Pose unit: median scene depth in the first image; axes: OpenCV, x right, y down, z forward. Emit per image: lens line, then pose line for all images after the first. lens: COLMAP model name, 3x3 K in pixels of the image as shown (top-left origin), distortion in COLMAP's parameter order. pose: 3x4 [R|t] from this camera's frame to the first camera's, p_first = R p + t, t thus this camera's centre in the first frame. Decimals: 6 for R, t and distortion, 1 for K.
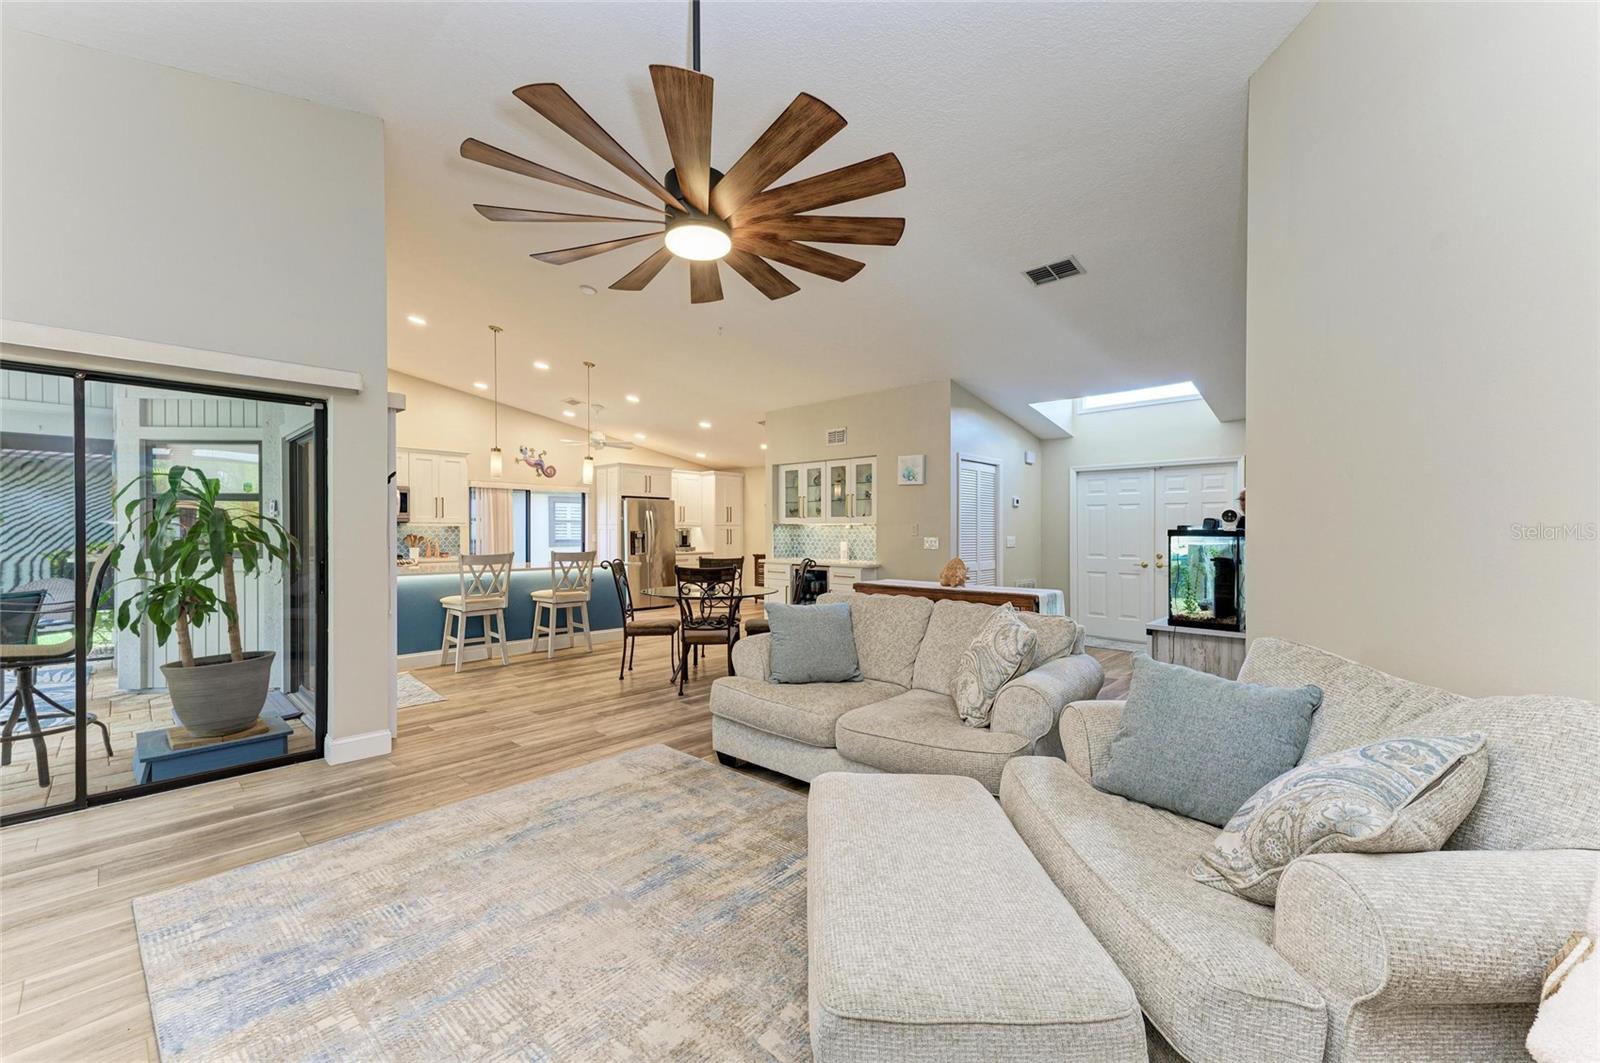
lens RADIAL K [[635.5, 0, 808.1], [0, 635.5, 537.5], [0, 0, 1]] dist [0.018131, -0.004651]
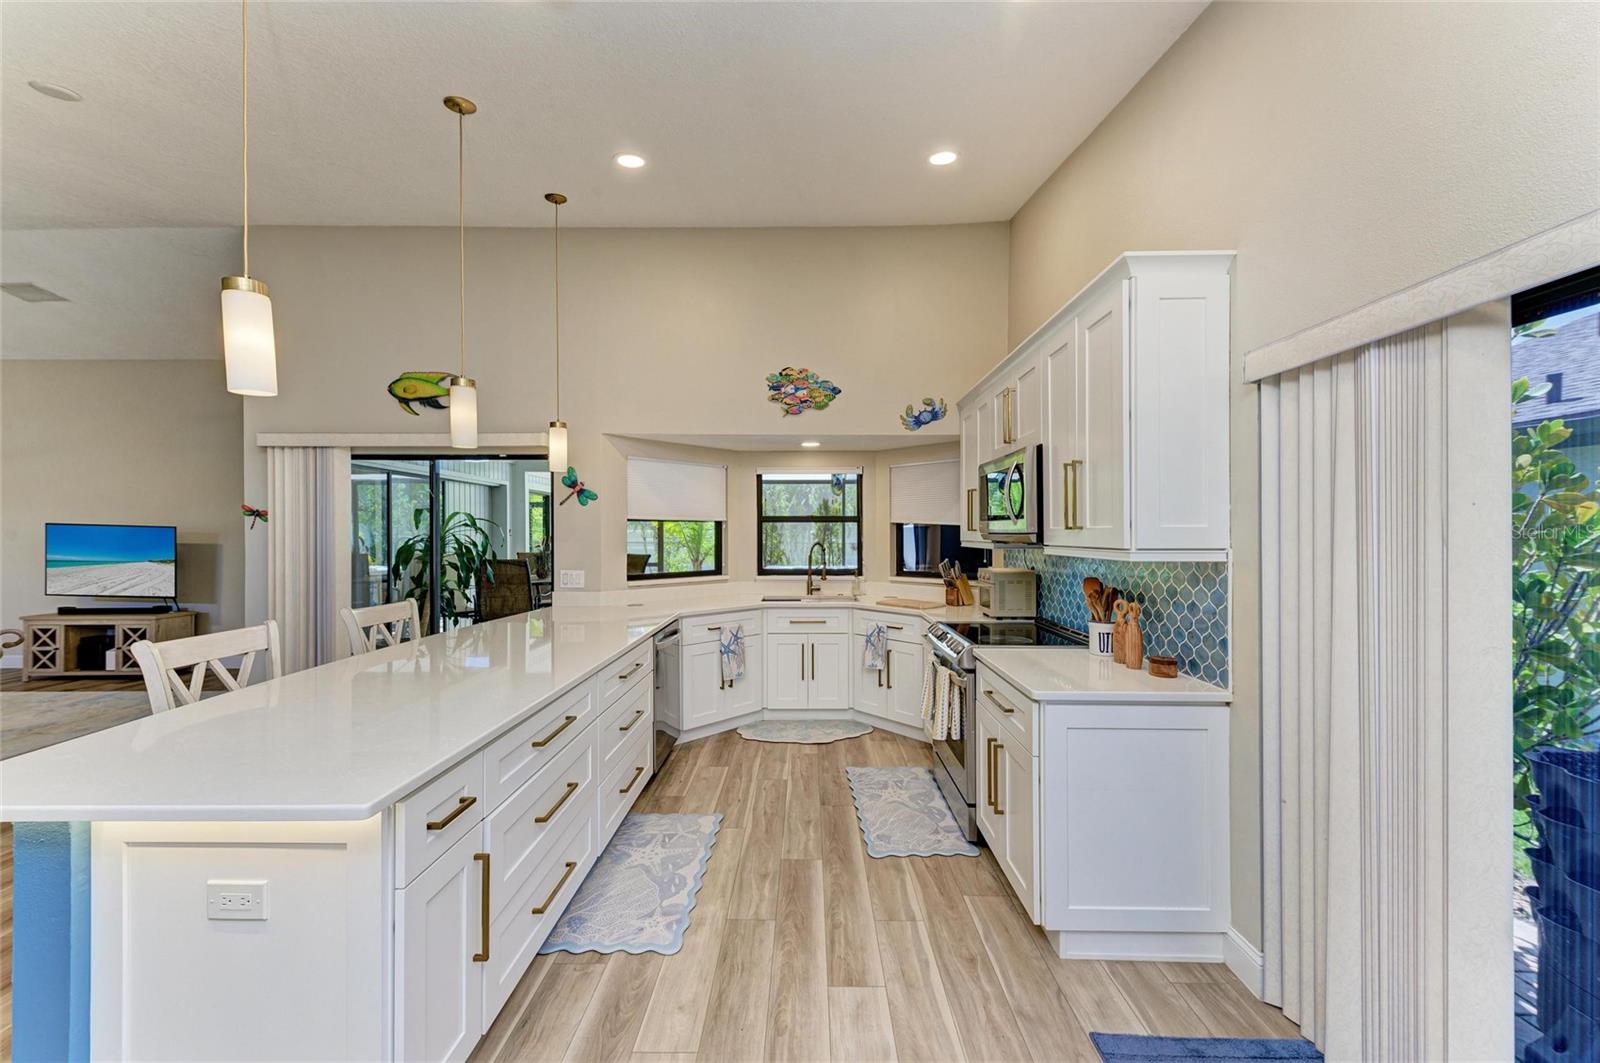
lens RADIAL K [[580.5, 0, 799.5], [0, 580.5, 536.2], [0, 0, 1]] dist [0.014351, -0.003624]
pose [[-0.747204, 0.000036, -0.664595, -0.304940], [-0.010022, 0.999886, 0.011323, -0.029378], [0.664519, 0.015121, -0.747118, 1.120297]]
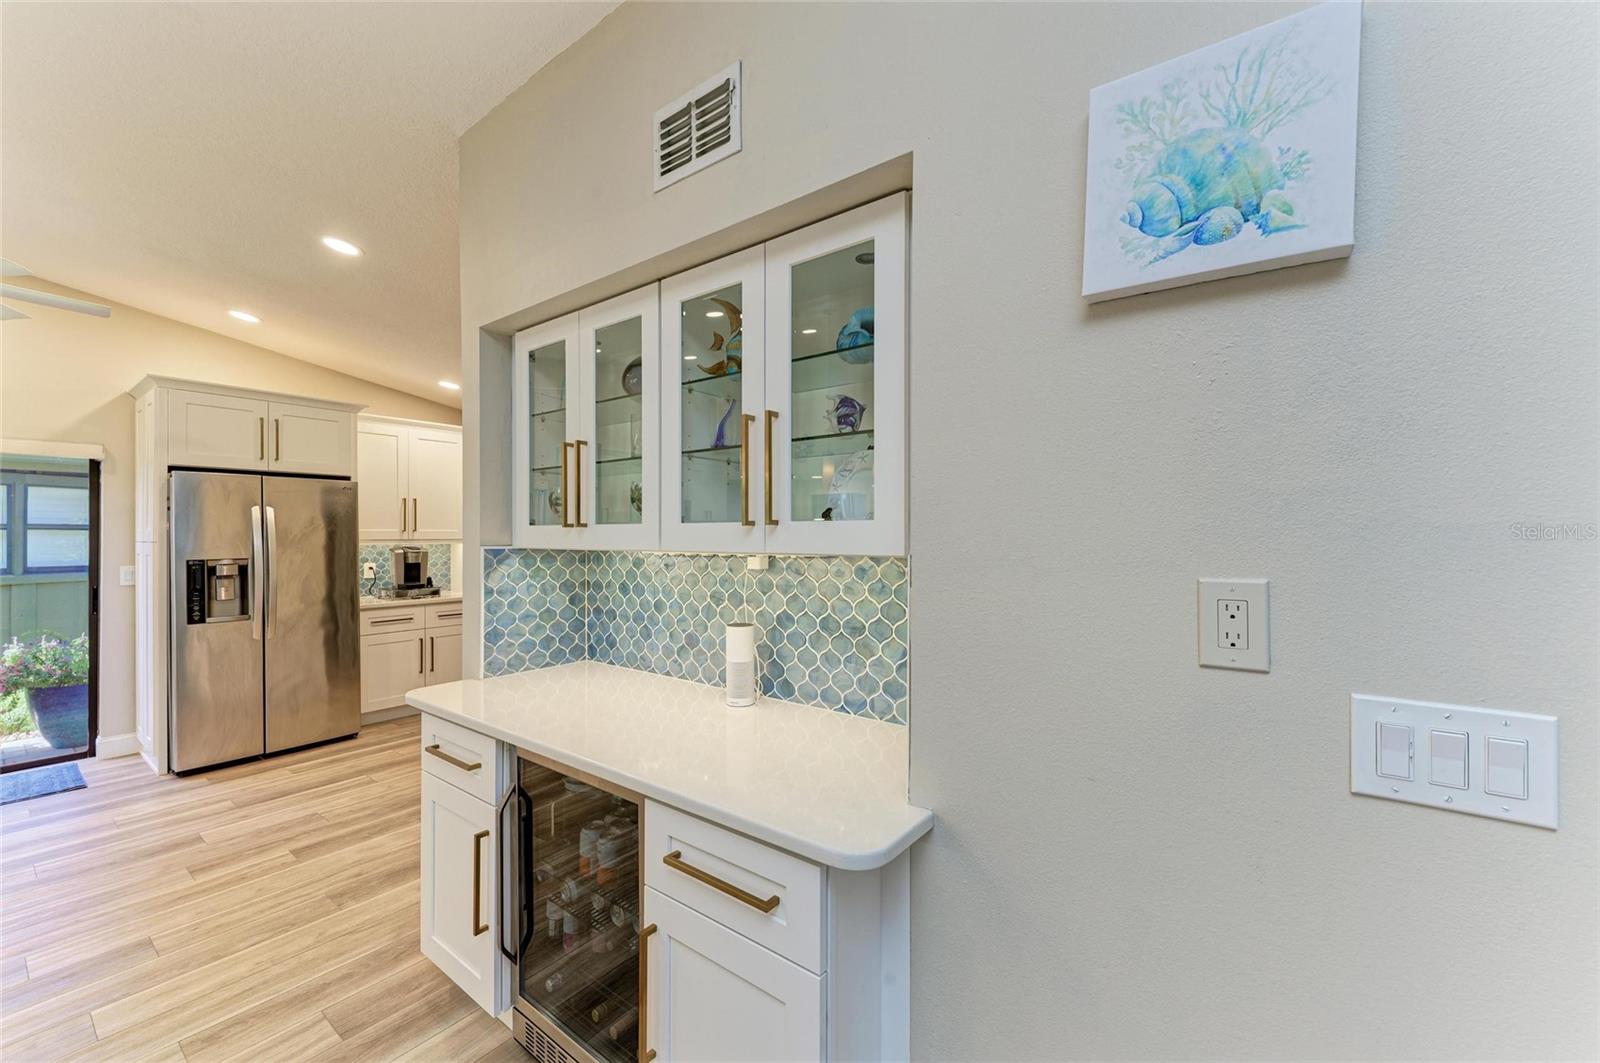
lens RADIAL K [[635.5, 0, 800.3], [0, 635.5, 530.6], [0, 0, 1]] dist [0.018131, -0.004651]
pose [[0.996188, -0.003182, 0.087178, 0.053621], [0.004439, 0.999889, -0.014237, -0.024189], [-0.087123, 0.014569, 0.996091, 0.703537]]
